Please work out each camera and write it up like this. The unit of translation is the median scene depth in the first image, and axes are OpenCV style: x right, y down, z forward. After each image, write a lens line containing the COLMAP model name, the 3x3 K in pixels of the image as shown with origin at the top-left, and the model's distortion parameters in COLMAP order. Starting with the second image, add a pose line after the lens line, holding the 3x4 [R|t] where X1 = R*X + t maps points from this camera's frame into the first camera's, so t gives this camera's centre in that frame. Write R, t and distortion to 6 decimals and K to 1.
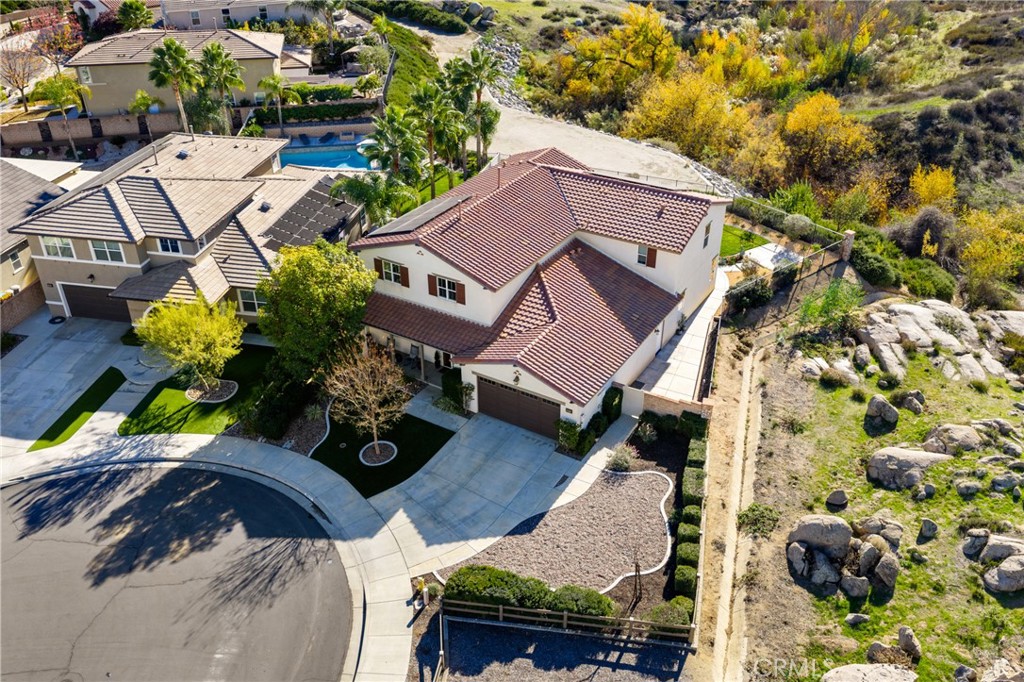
lens RADIAL K [[838.8, 0, 511.8], [0, 838.8, 344.6], [0, 0, 1]] dist [0.006840, -0.011085]
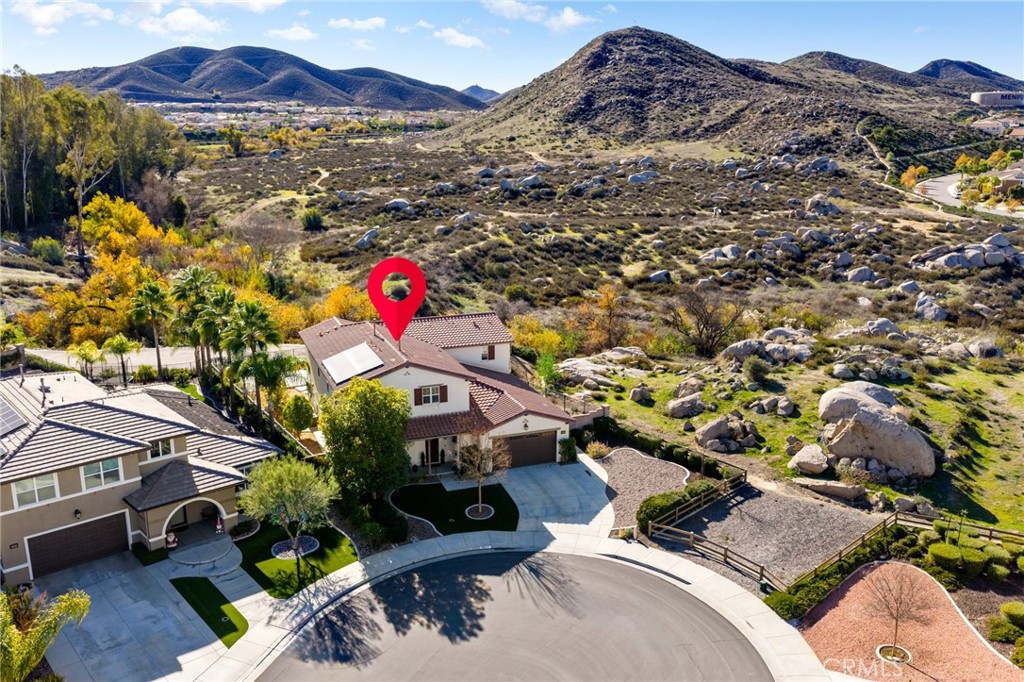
lens RADIAL K [[838.8, 0, 508.8], [0, 838.8, 340.0], [0, 0, 1]] dist [0.006840, -0.011085]
pose [[0.616550, -0.195890, 0.762557, -1.027260], [0.414295, 0.904334, -0.102659, 0.042124], [-0.669496, 0.379218, 0.638724, 0.060913]]
